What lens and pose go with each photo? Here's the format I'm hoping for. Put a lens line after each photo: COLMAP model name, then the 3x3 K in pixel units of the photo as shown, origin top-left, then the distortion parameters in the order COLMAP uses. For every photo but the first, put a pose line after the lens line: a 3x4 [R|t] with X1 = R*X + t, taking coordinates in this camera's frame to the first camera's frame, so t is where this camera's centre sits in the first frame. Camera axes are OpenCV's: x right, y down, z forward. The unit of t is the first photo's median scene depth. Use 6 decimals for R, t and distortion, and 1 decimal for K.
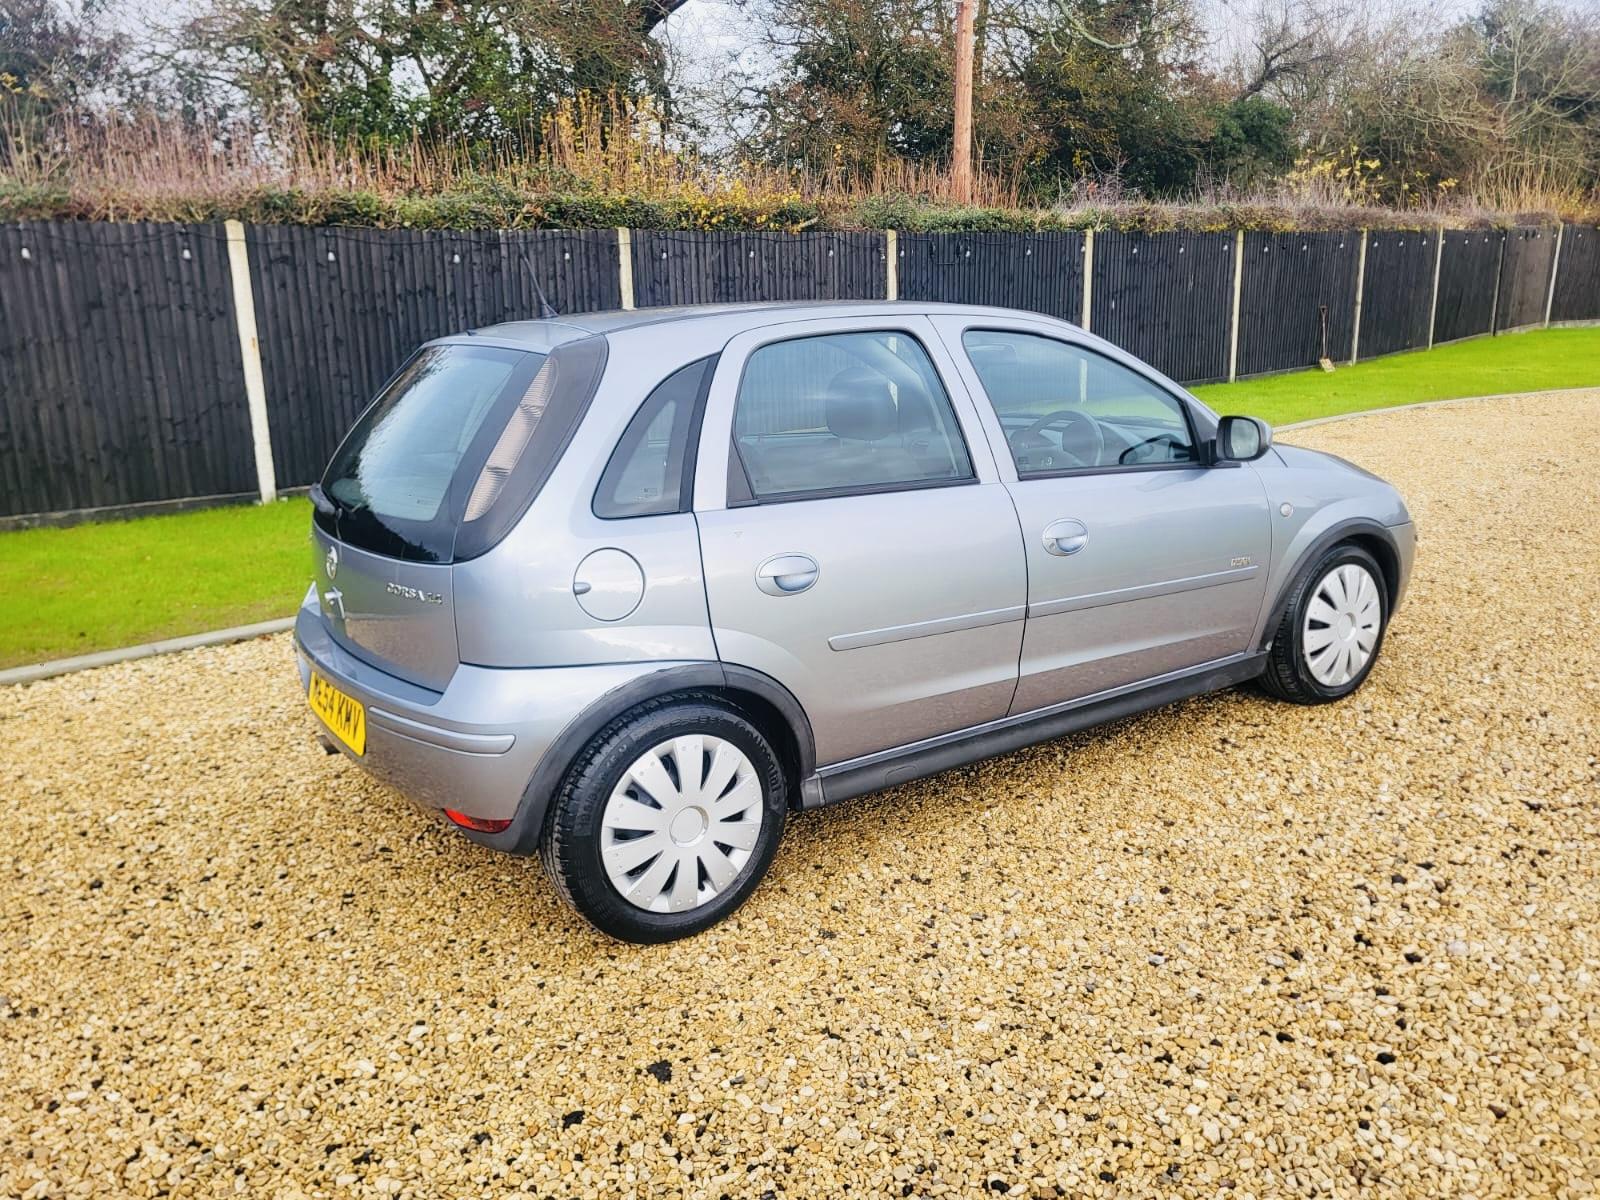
lens RADIAL K [[1205.2, 0, 814.4], [0, 1205.2, 586.9], [0, 0, 1]] dist [0.059864, -0.050006]
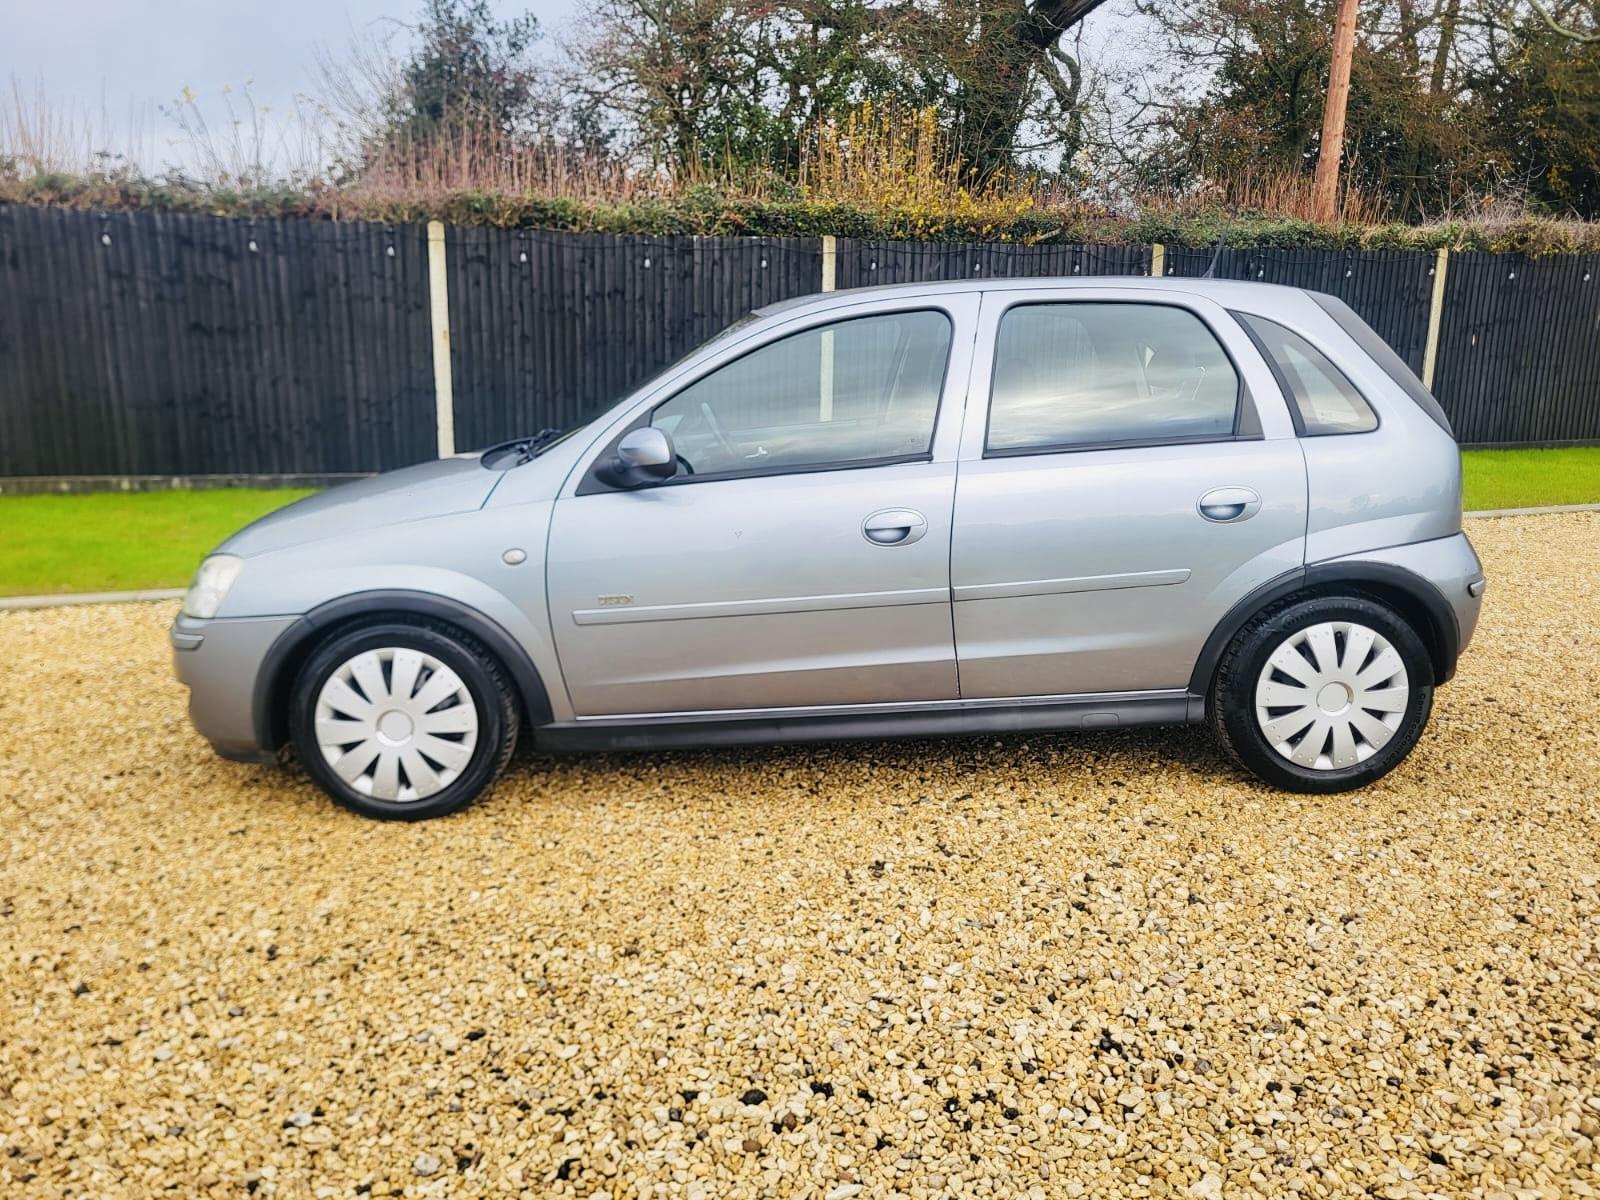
lens RADIAL K [[1205.2, 0, 816.9], [0, 1205.2, 593.9], [0, 0, 1]] dist [0.059864, -0.050006]
pose [[0.927092, 0.116648, -0.356222, 0.260965], [-0.122702, 0.992428, 0.005640, -0.020057], [0.354183, 0.038481, 0.934384, 0.125018]]
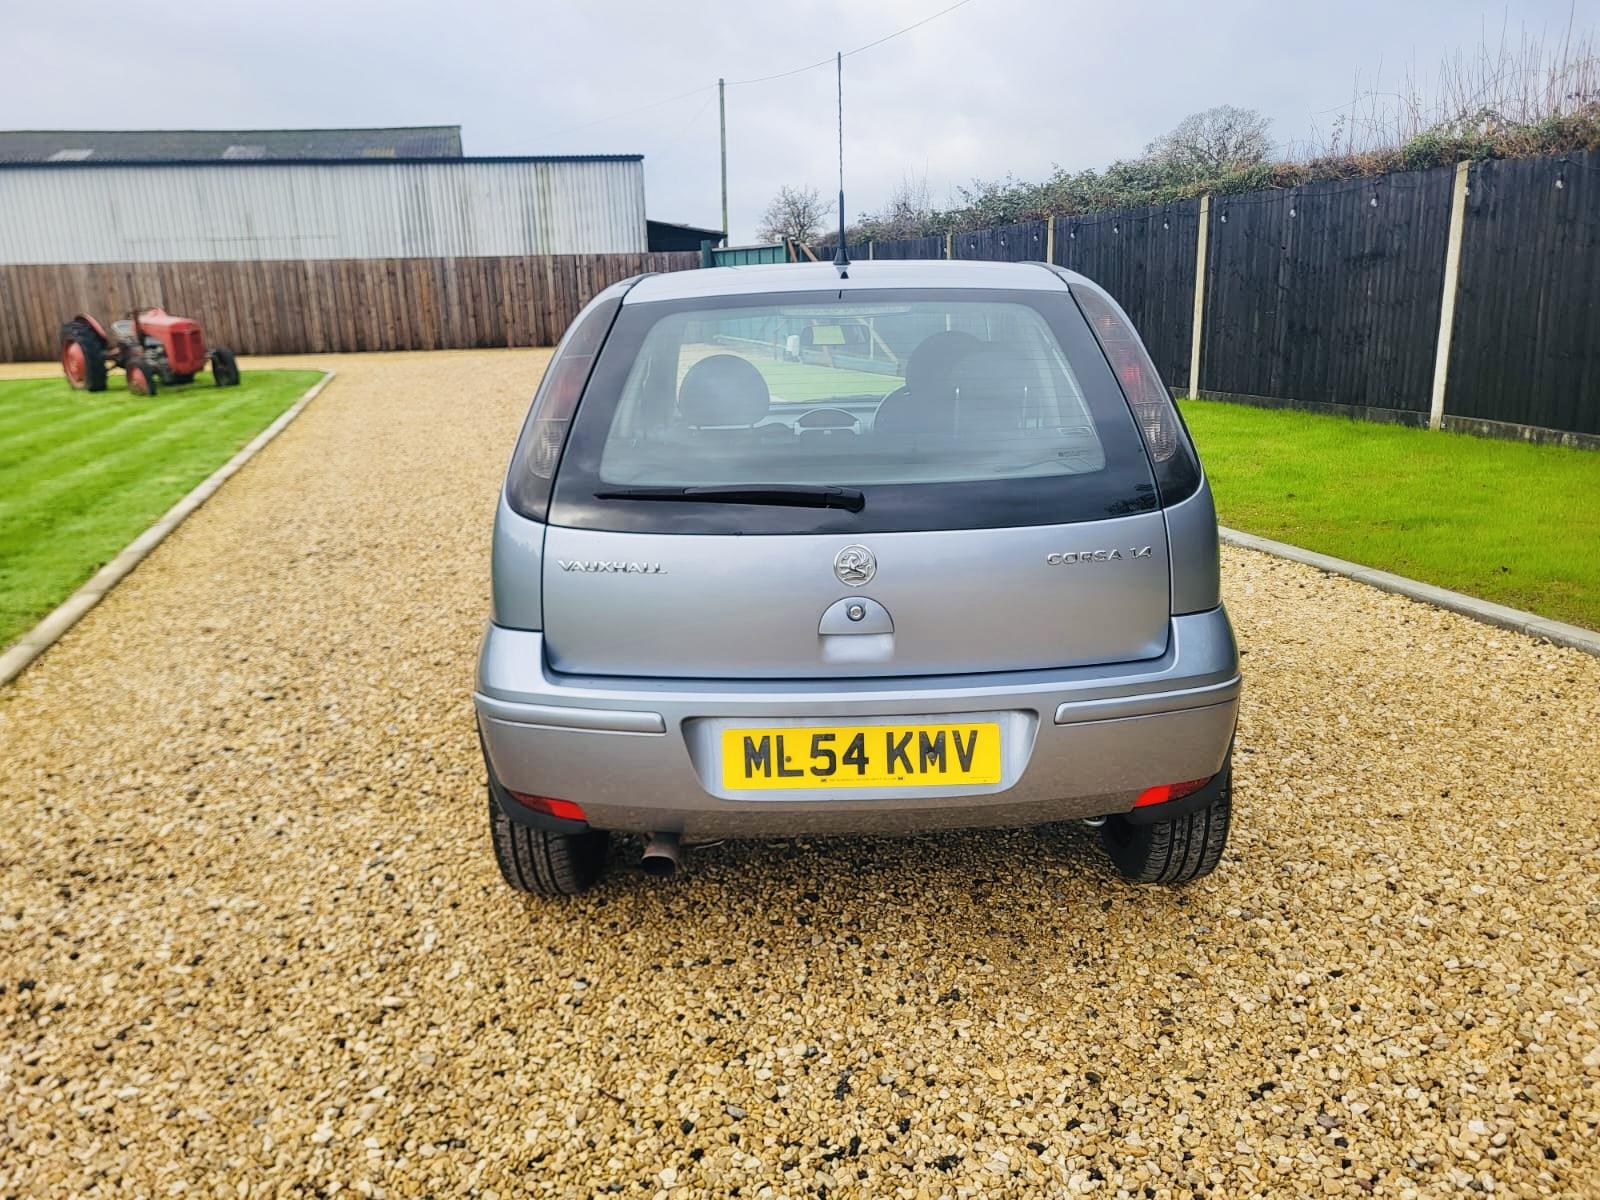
lens RADIAL K [[1205.2, 0, 799.1], [0, 1205.2, 595.7], [0, 0, 1]] dist [0.059864, -0.050006]
pose [[-0.424415, 0.270890, -0.863997, 0.533820], [-0.164745, 0.915171, 0.367861, -0.191221], [0.890354, 0.298465, -0.343785, 0.741065]]
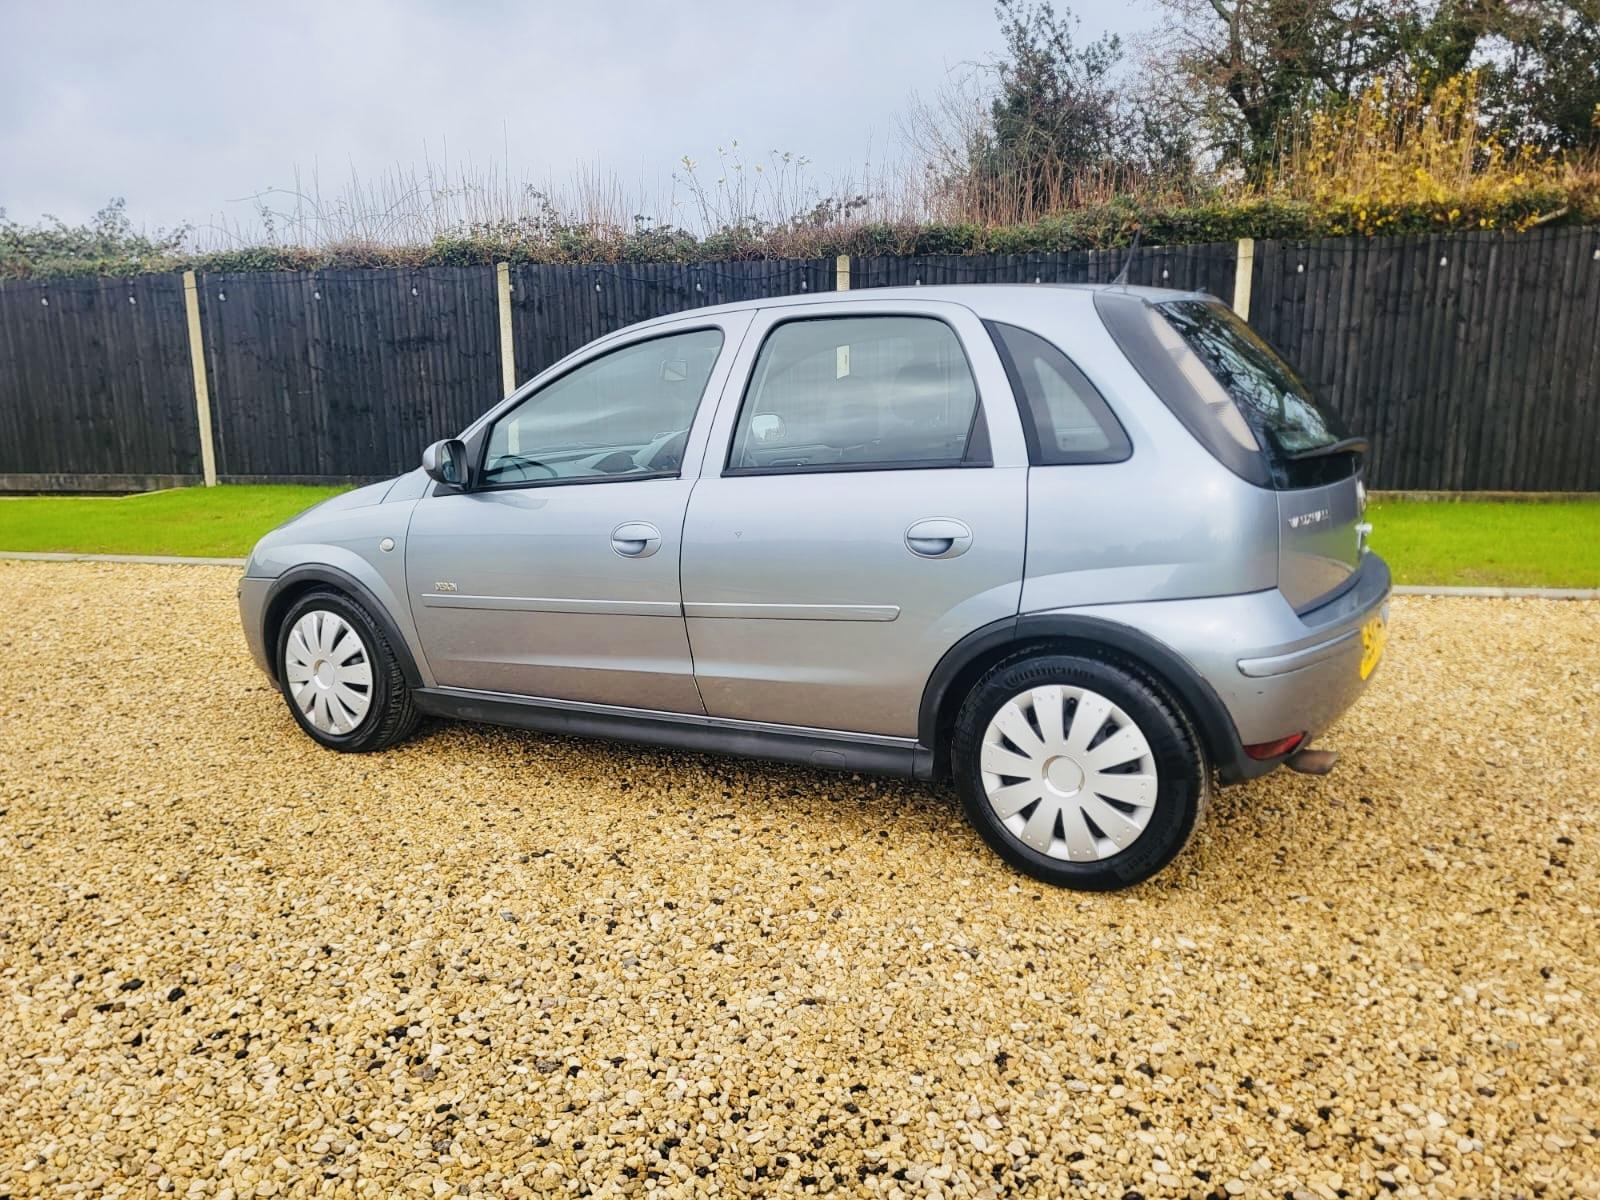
lens RADIAL K [[1205.2, 0, 806.7], [0, 1205.2, 590.2], [0, 0, 1]] dist [0.059864, -0.050006]
pose [[0.582764, 0.178907, -0.792703, 0.496042], [-0.192819, 0.978050, 0.078986, -0.067790], [0.789435, 0.106818, 0.604469, 0.296303]]
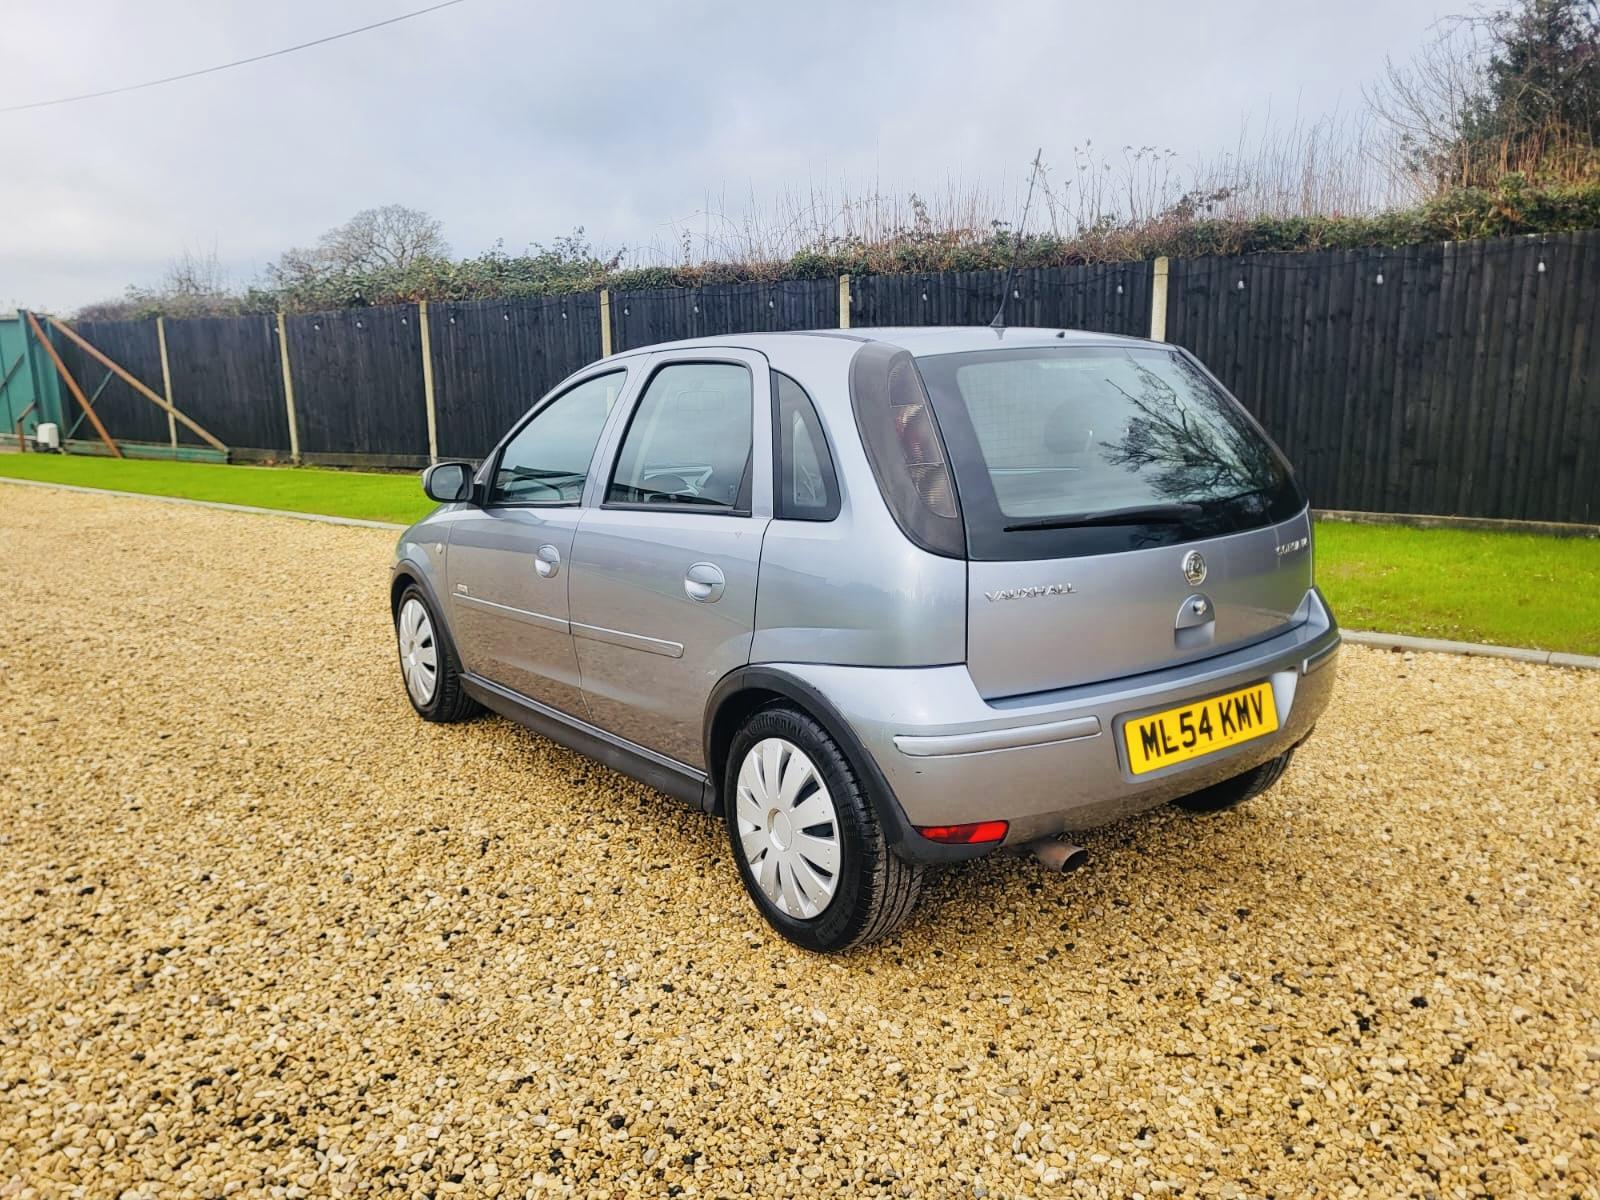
lens RADIAL K [[1205.2, 0, 819.7], [0, 1205.2, 599.4], [0, 0, 1]] dist [0.059864, -0.050006]
pose [[0.210034, 0.222847, -0.951959, 0.588238], [-0.216858, 0.960043, 0.176893, -0.127880], [0.953341, 0.169286, 0.249968, 0.477362]]
